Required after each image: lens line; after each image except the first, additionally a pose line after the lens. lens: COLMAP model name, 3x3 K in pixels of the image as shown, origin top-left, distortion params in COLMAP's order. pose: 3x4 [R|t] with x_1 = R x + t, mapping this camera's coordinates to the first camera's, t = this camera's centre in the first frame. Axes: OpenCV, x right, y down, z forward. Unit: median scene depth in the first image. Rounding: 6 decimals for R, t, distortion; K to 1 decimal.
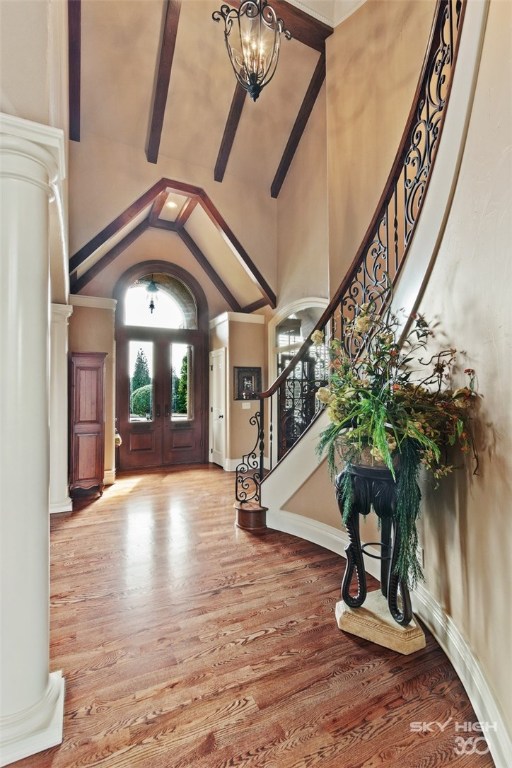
lens RADIAL K [[351.6, 0, 256.0], [0, 351.6, 384.0], [0, 0, 1]] dist [0.001642, -0.000020]
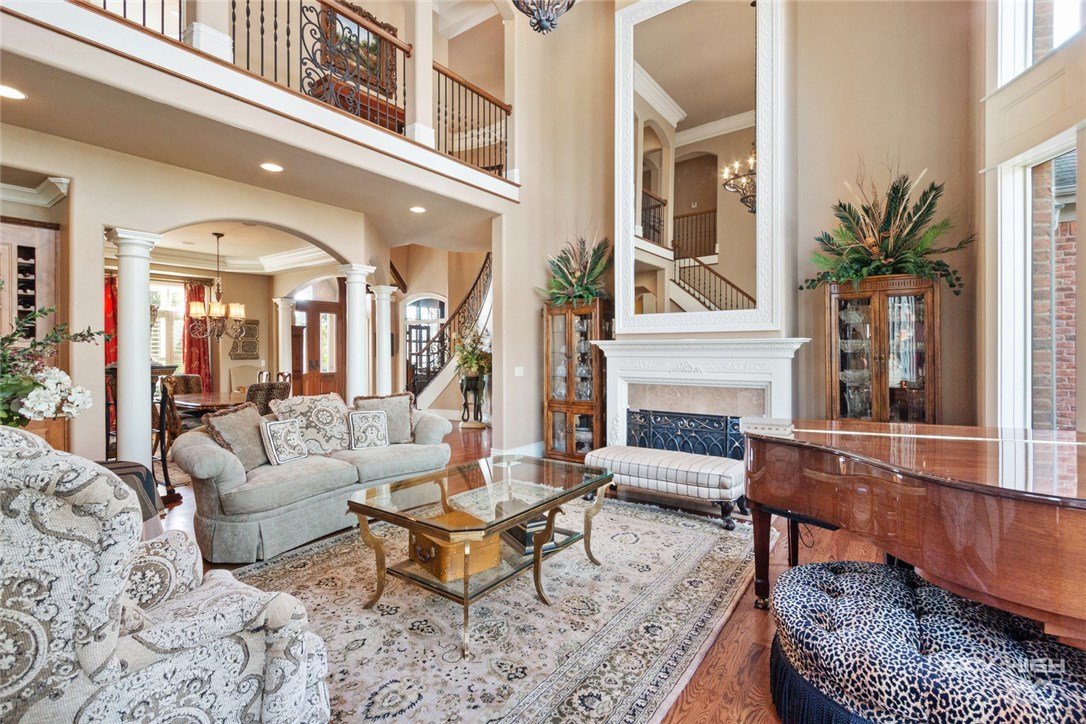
lens RADIAL K [[497.2, 0, 543.0], [0, 497.2, 362.0], [0, 0, 1]] dist [0.001642, -0.000020]
pose [[0.888728, -0.010466, 0.458316, -1.139524], [-0.014212, 0.998630, 0.050364, -0.129298], [-0.458215, -0.051273, 0.887361, -3.238006]]
